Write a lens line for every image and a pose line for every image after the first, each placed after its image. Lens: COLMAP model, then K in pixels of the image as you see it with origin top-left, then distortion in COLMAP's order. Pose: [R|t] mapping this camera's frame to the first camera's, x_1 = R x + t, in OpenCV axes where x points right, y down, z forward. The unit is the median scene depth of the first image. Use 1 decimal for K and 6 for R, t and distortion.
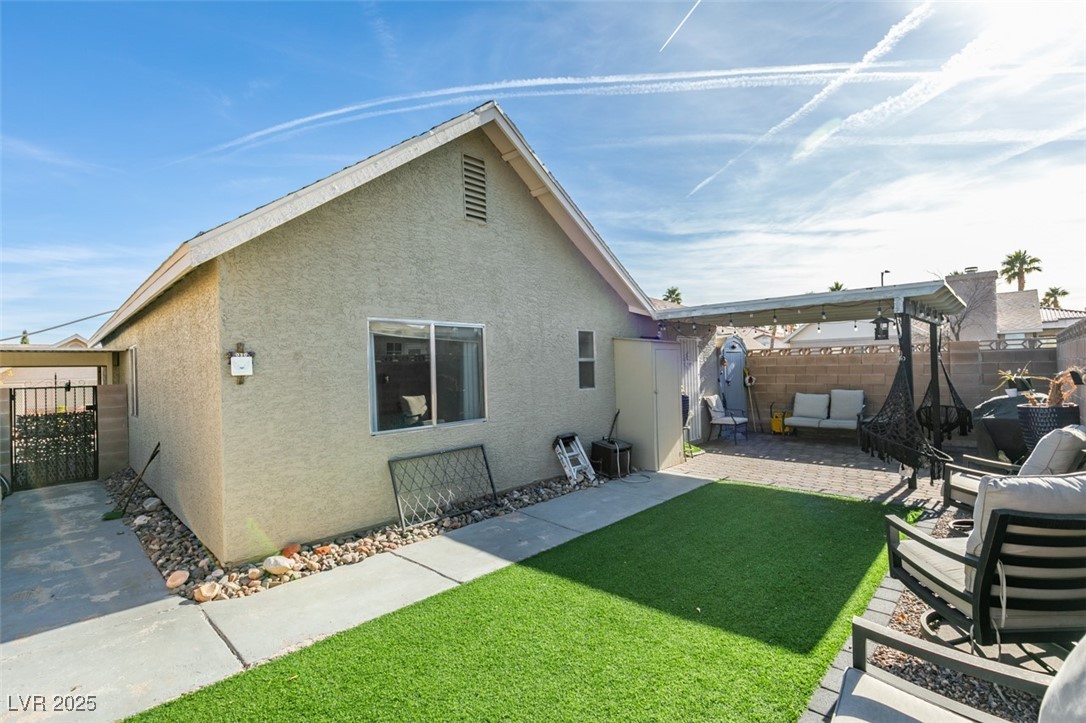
lens RADIAL K [[500.5, 0, 543.0], [0, 500.5, 361.5], [0, 0, 1]] dist [-0.001241, -0.000069]
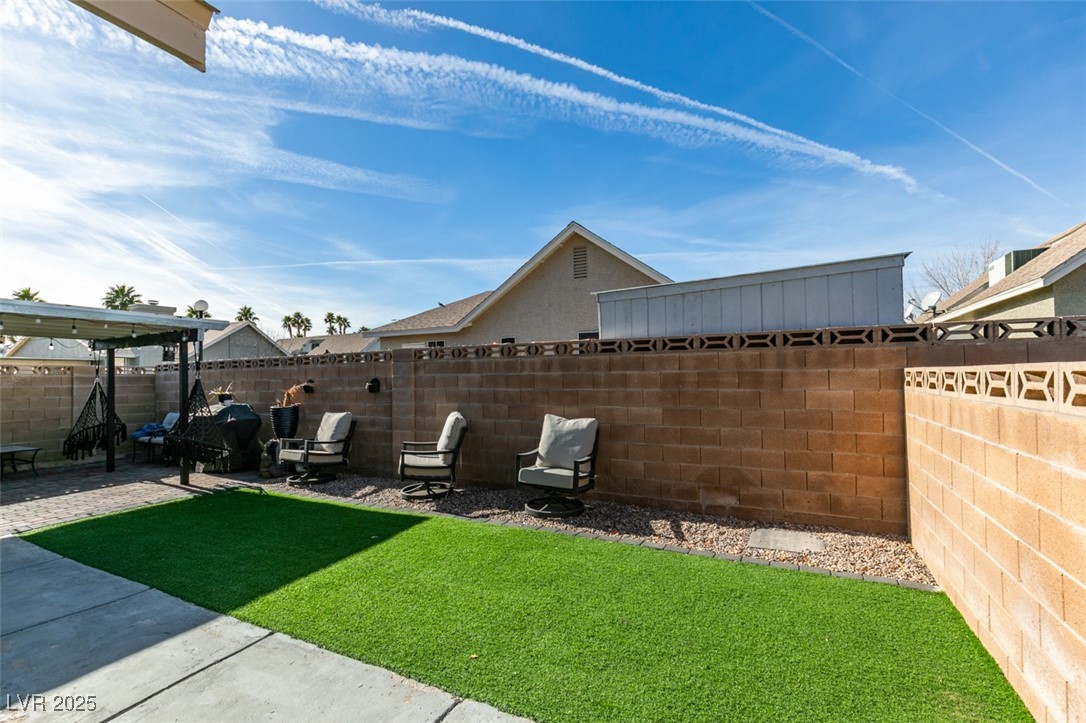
lens RADIAL K [[496.7, 0, 543.6], [0, 496.7, 377.2], [0, 0, 1]] dist [0.000020, -0.000015]
pose [[-0.271043, 0.029406, 0.962118, -0.574698], [0.009608, 0.999566, -0.027844, 0.029727], [-0.962519, 0.001697, -0.271208, 0.428939]]
